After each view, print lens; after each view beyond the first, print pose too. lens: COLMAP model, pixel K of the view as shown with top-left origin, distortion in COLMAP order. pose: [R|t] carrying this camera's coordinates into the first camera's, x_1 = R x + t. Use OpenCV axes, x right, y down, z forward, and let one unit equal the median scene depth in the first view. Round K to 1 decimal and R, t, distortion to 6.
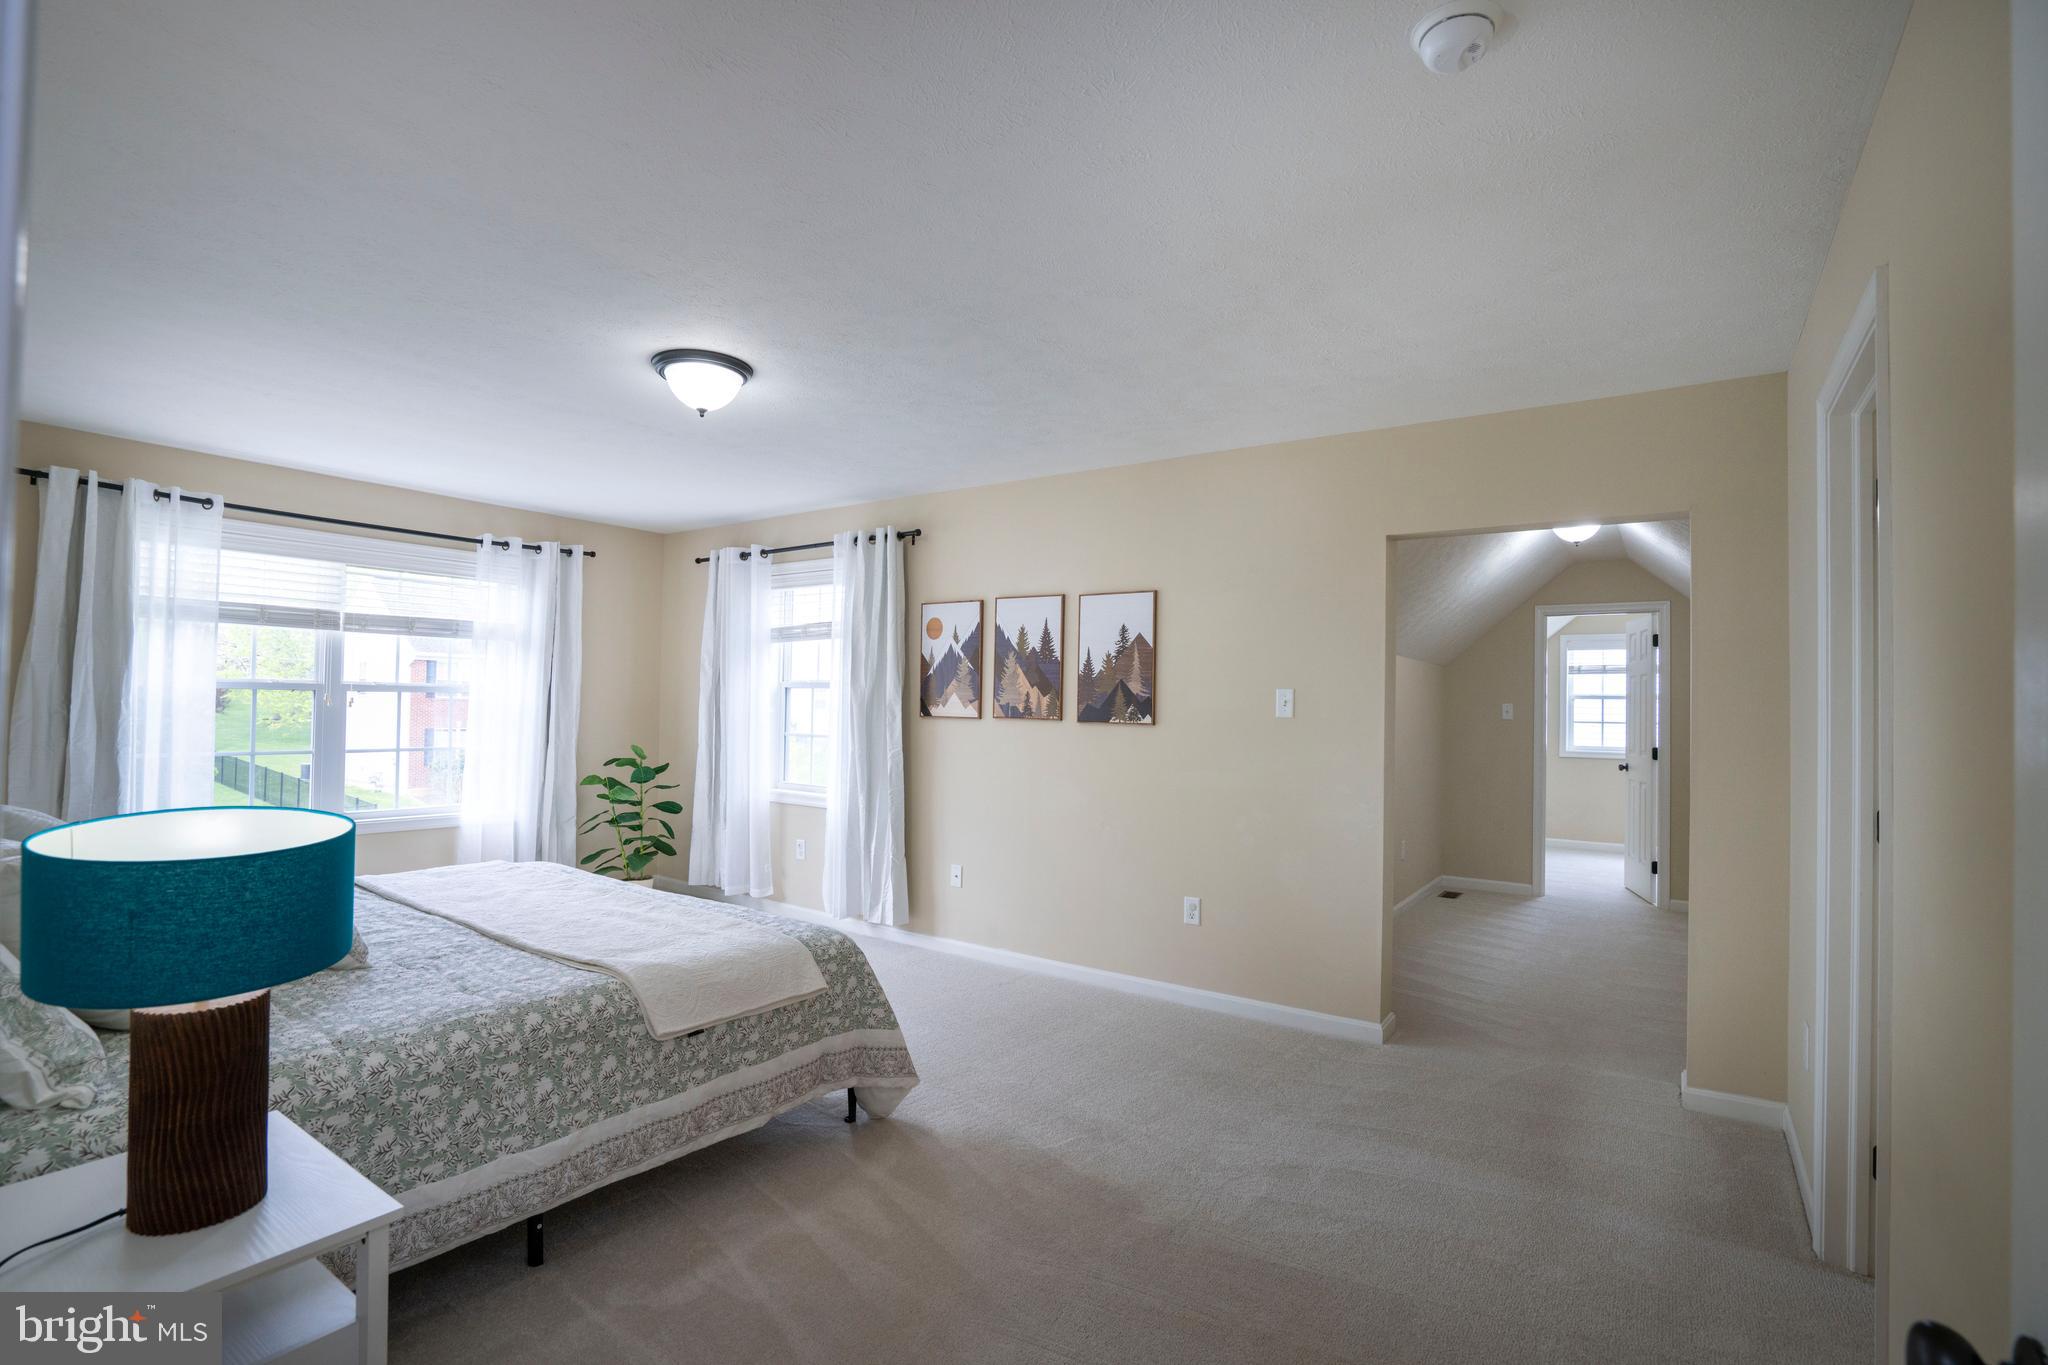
lens RADIAL K [[947.1, 0, 1020.2], [0, 947.1, 686.6], [0, 0, 1]] dist [-0.067410, 0.028835]
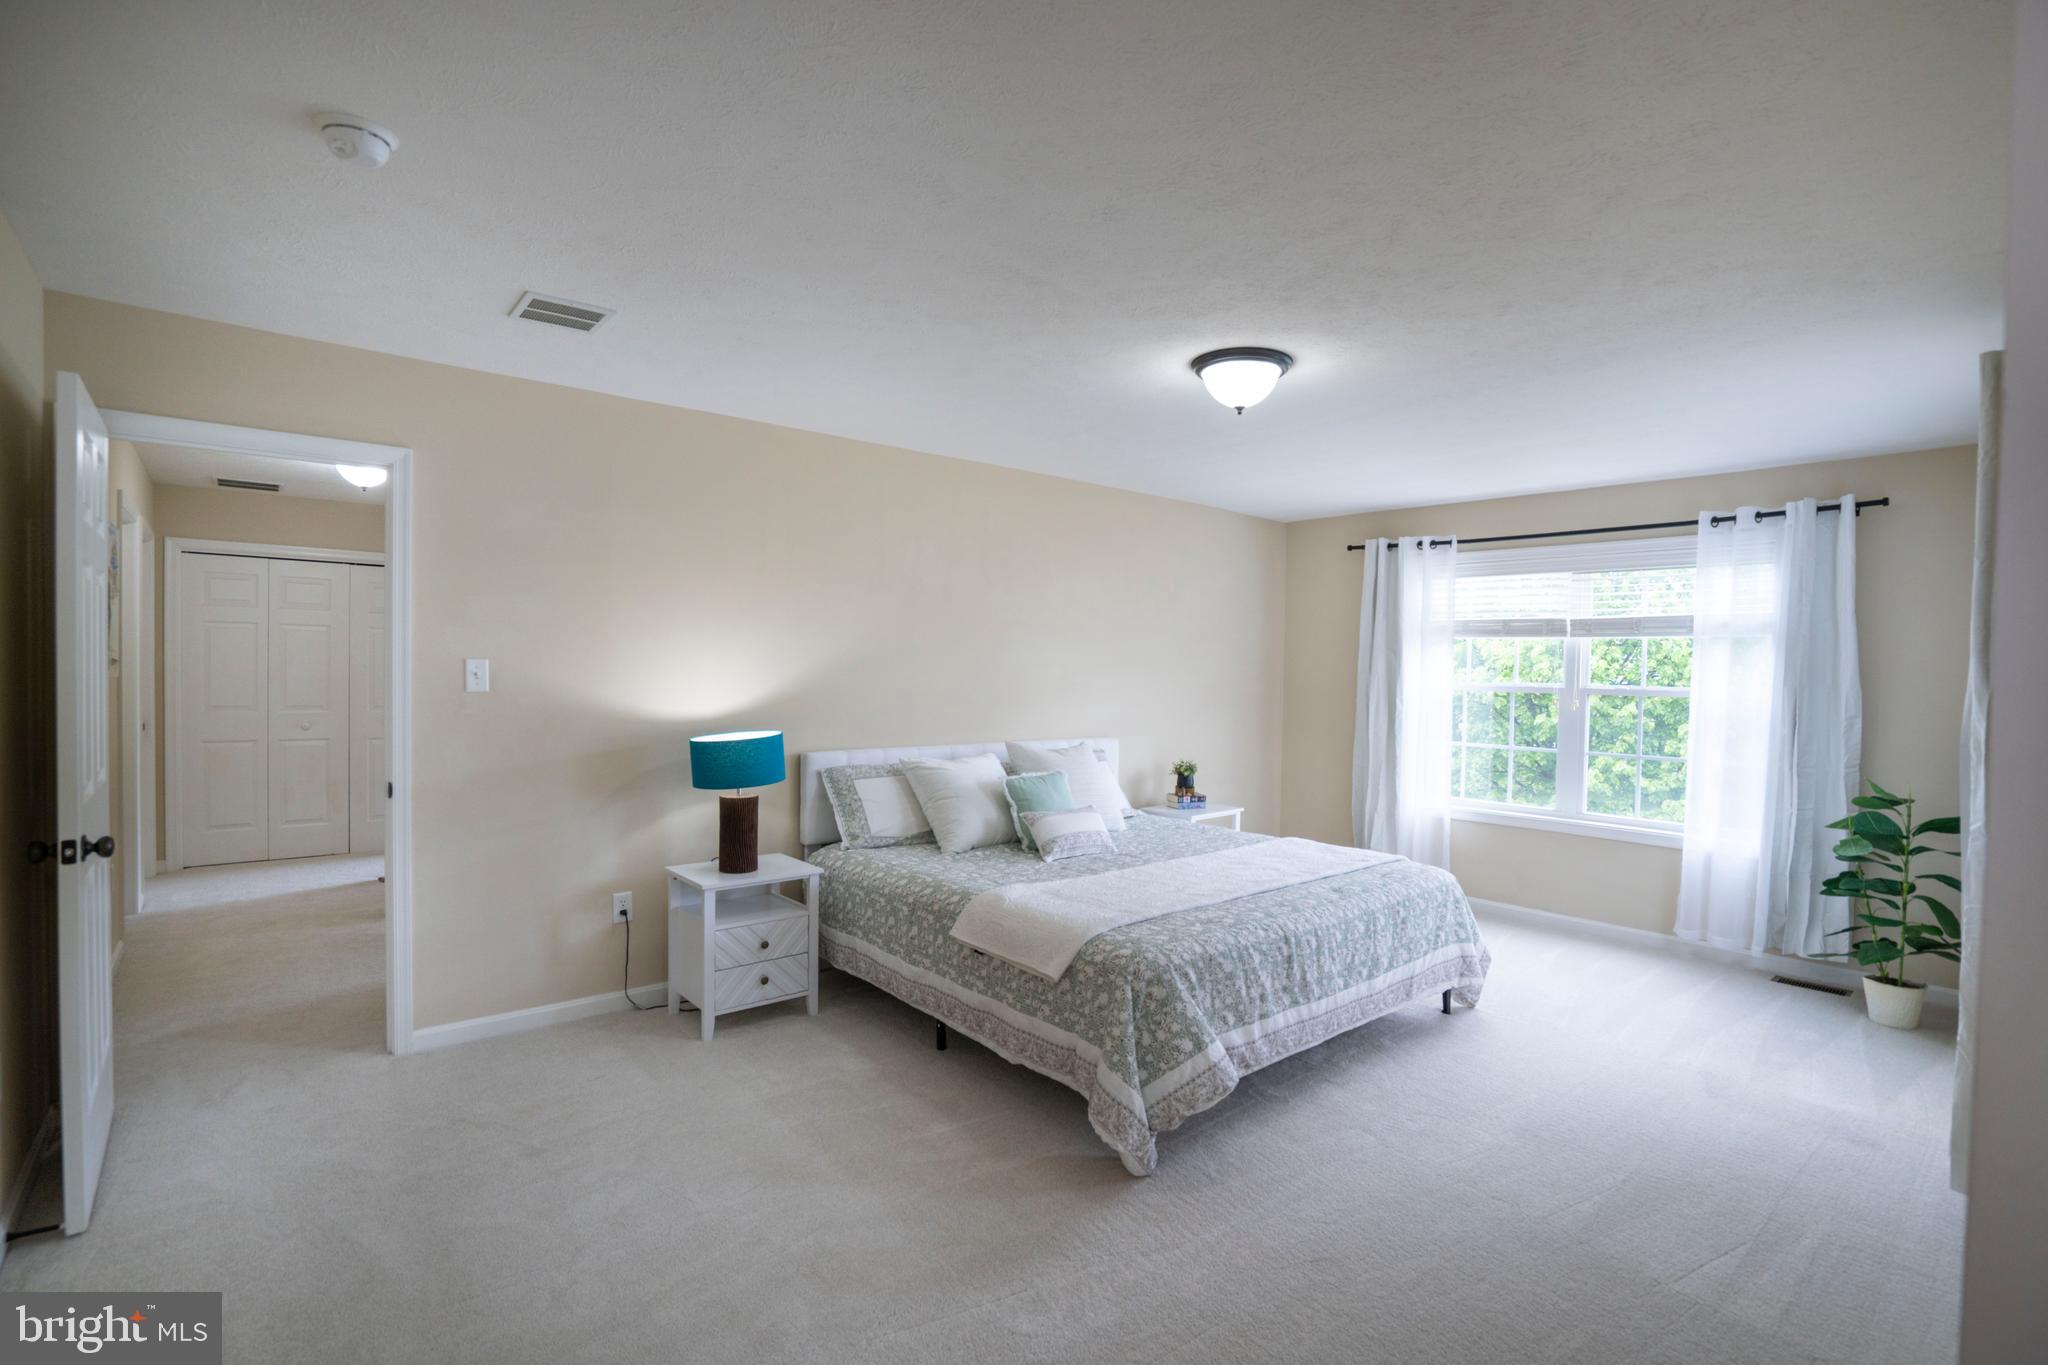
lens RADIAL K [[947.1, 0, 1020.2], [0, 947.1, 686.6], [0, 0, 1]] dist [-0.067410, 0.028835]
pose [[-0.251159, -0.003818, -0.967938, 0.777715], [-0.004905, 0.999984, -0.002672, 0.003024], [0.967933, 0.004077, -0.251174, 1.178672]]
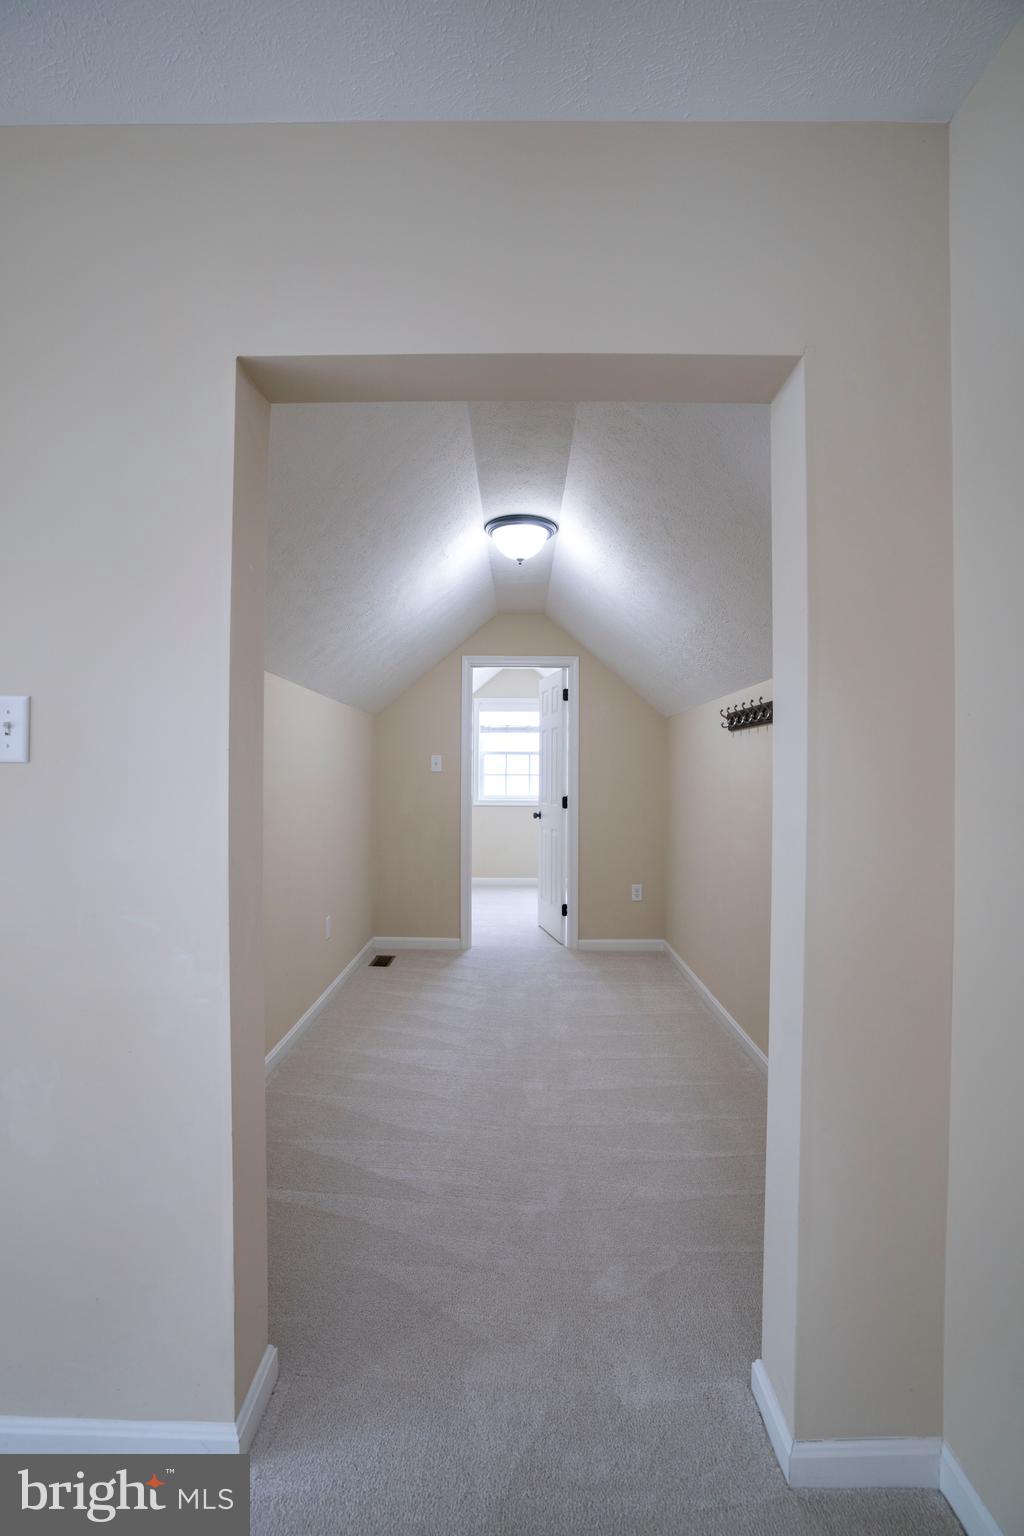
lens RADIAL K [[710.3, 0, 512.0], [0, 710.3, 768.0], [0, 0, 1]] dist [-0.067410, 0.028835]
pose [[0.821998, -0.010713, 0.569390, 0.236895], [-0.001108, 0.999791, 0.020410, 0.023525], [-0.569490, -0.017408, 0.821814, 0.494016]]
